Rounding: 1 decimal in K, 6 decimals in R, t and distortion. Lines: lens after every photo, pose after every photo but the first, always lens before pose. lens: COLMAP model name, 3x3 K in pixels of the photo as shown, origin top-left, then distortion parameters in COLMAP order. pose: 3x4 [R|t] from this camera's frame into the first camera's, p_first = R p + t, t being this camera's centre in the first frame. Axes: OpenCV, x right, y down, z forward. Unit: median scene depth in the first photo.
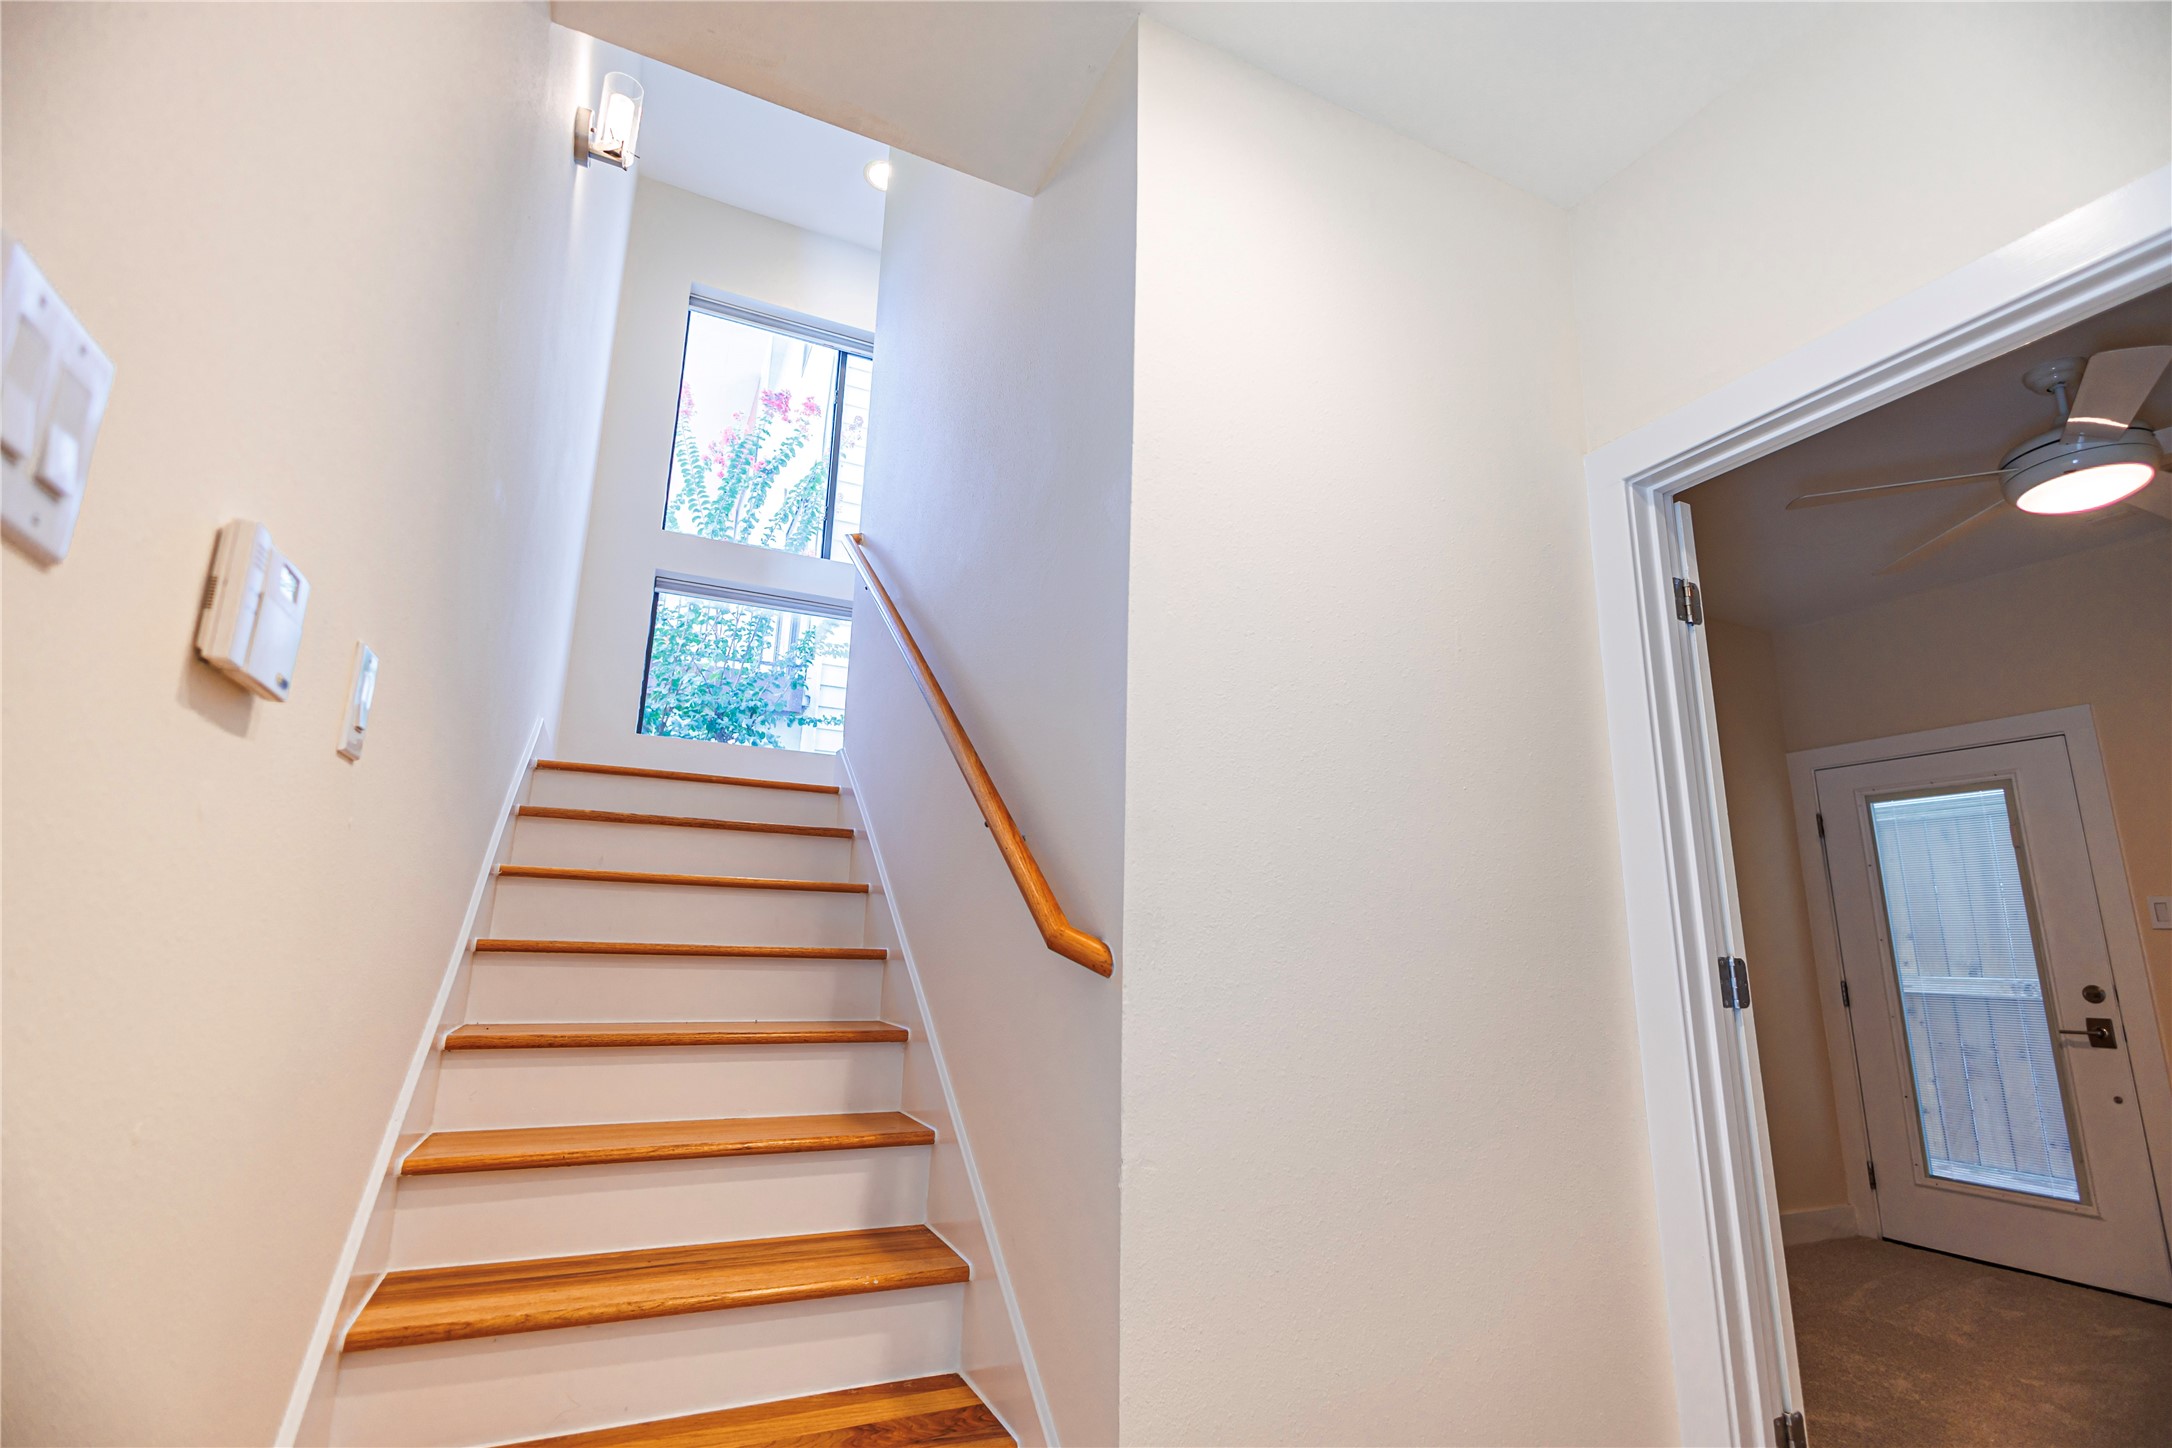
lens RADIAL K [[1001.0, 0, 1090.0], [0, 1001.0, 718.0], [0, 0, 1]] dist [0.009470, -0.006511]
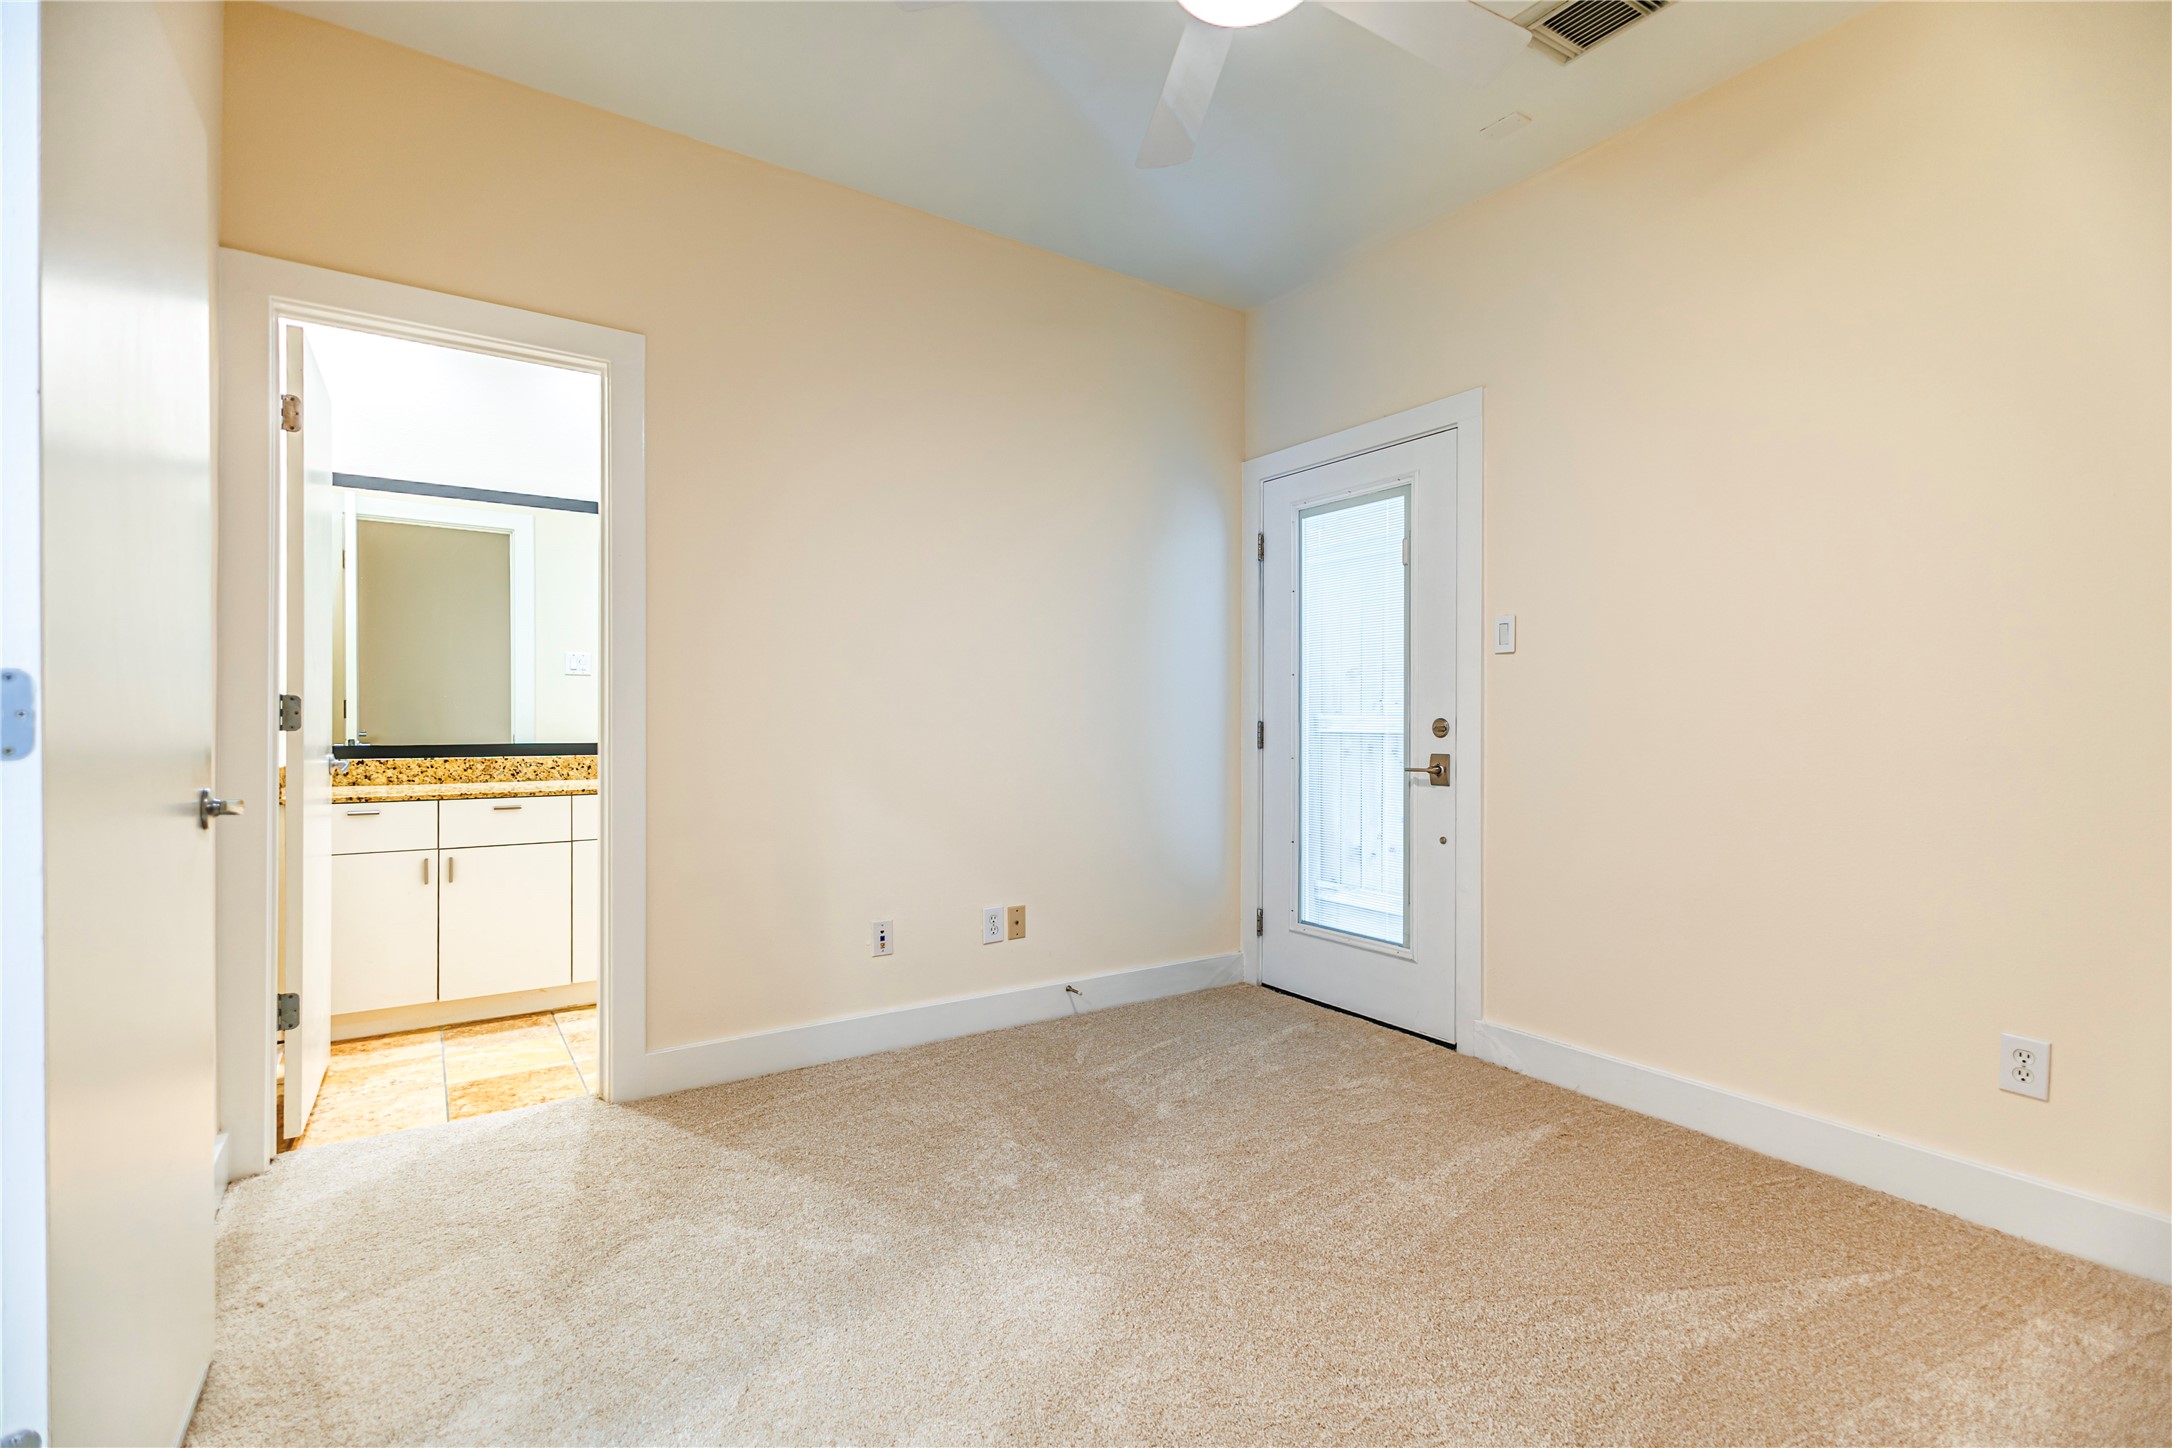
lens RADIAL K [[1001.0, 0, 1090.0], [0, 1001.0, 718.0], [0, 0, 1]] dist [0.009470, -0.006511]
pose [[0.988427, -0.022462, 0.150025, 0.552453], [-0.012878, 0.972982, 0.230523, 0.065426], [-0.151150, -0.229787, 0.961432, 0.194217]]
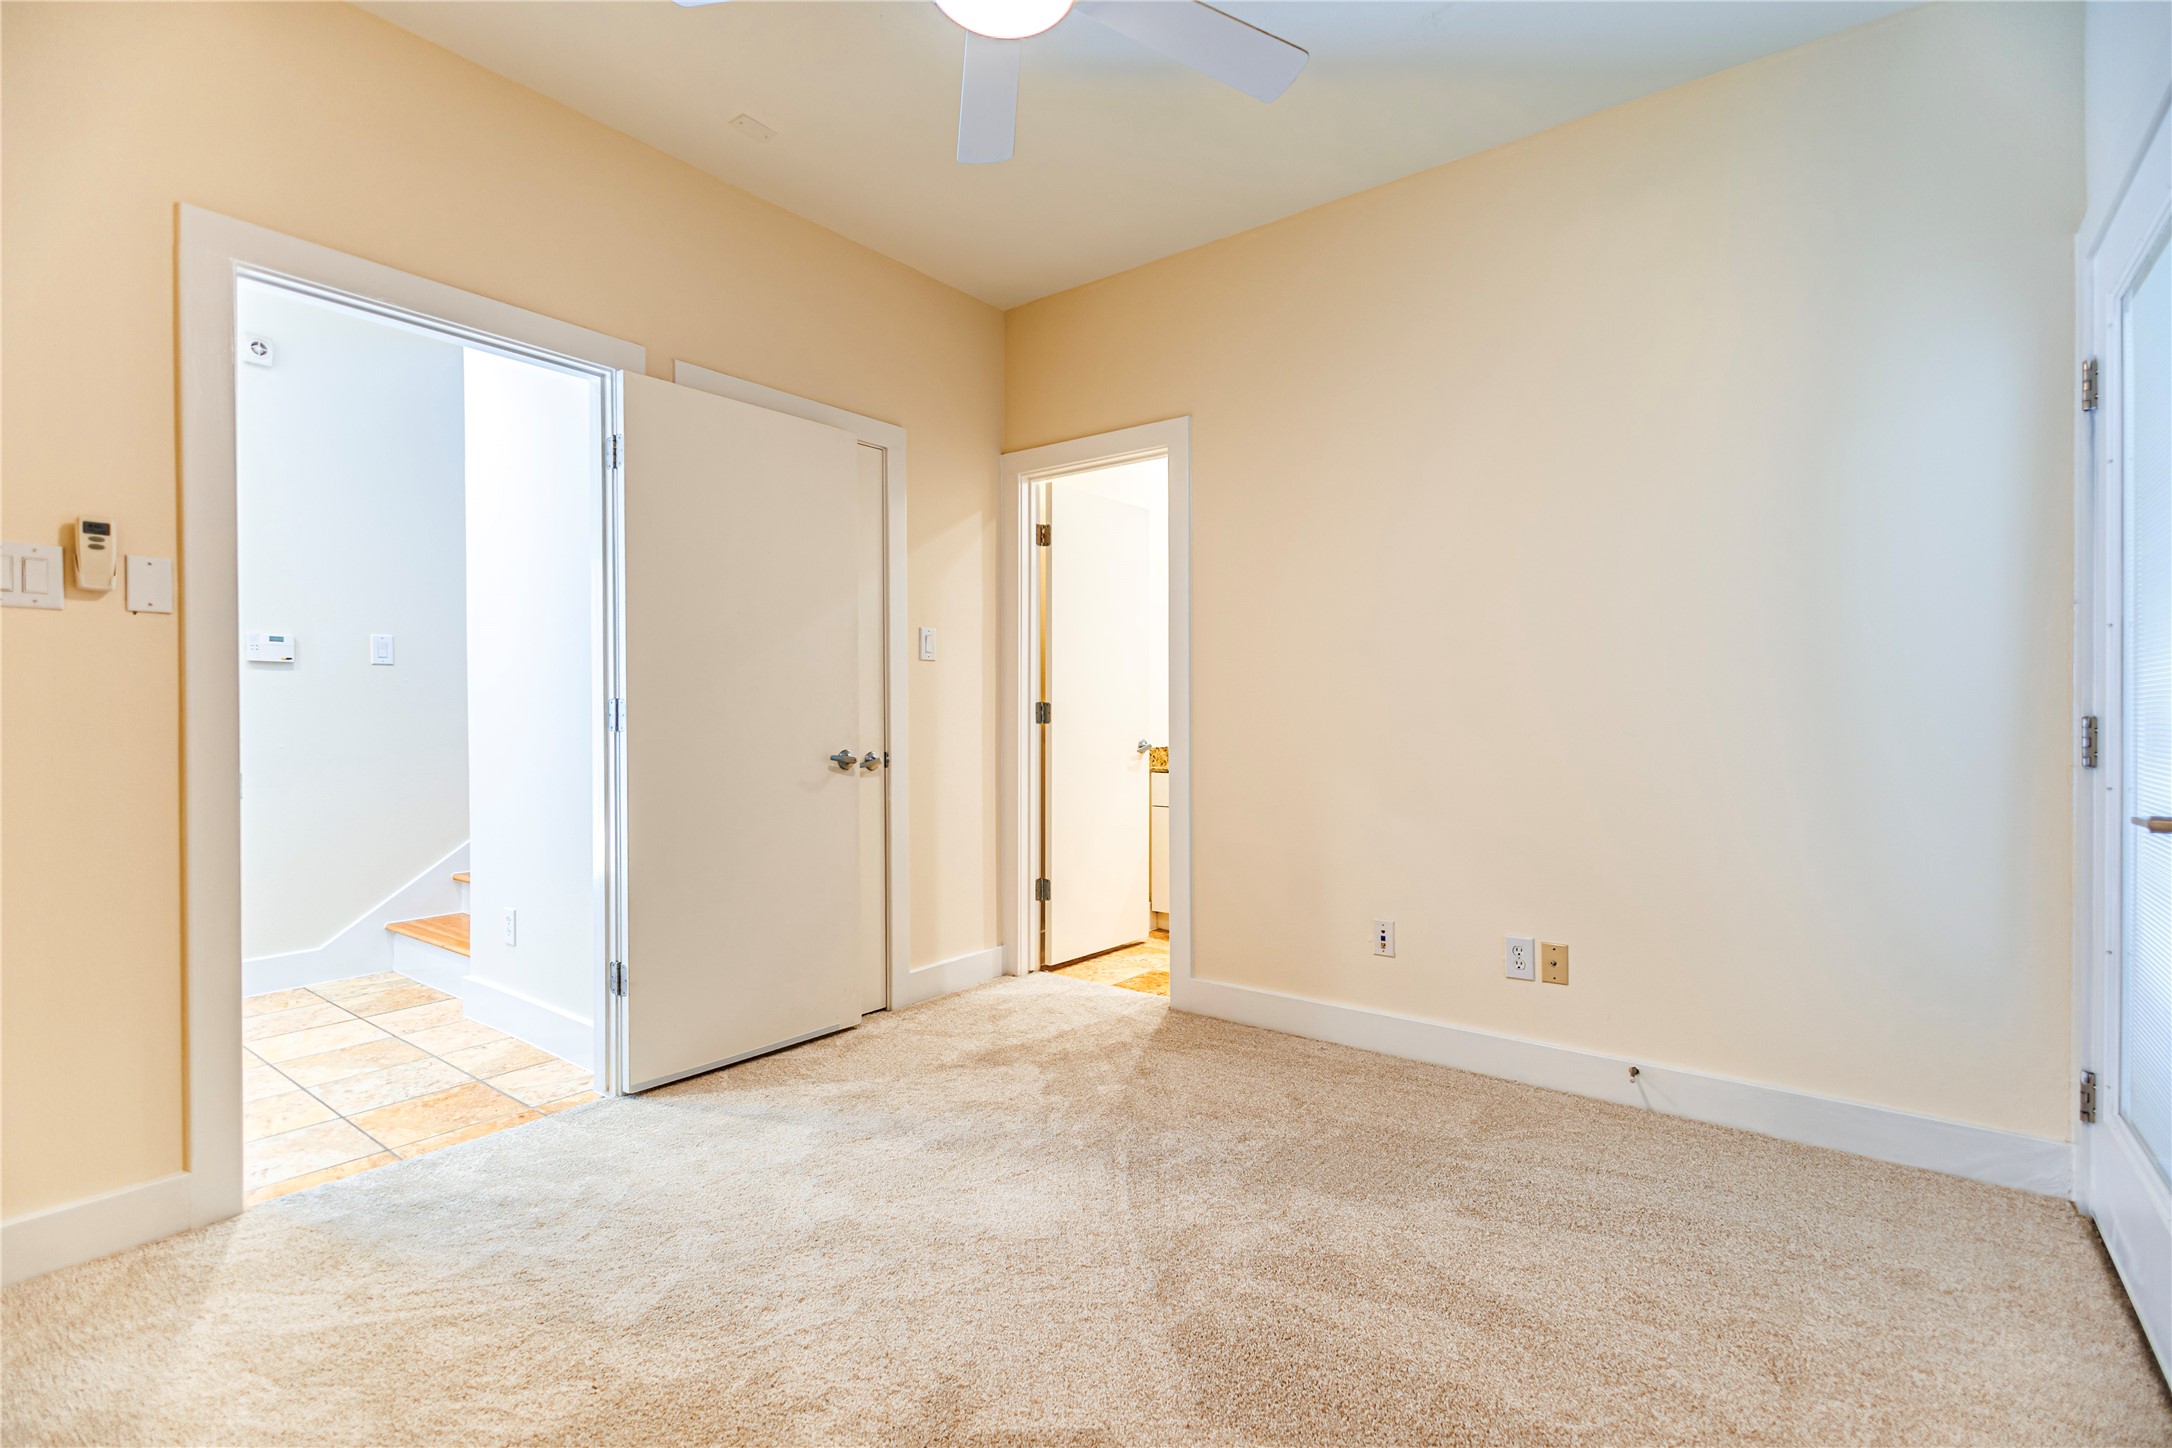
lens RADIAL K [[996.8, 0, 1088.0], [0, 996.8, 723.2], [0, 0, 1]] dist [0.008447, -0.000667]
pose [[0.451748, -0.020432, -0.891912, 1.109093], [0.217825, 0.972007, 0.088060, 0.140751], [0.865145, -0.234061, 0.443553, 0.442812]]
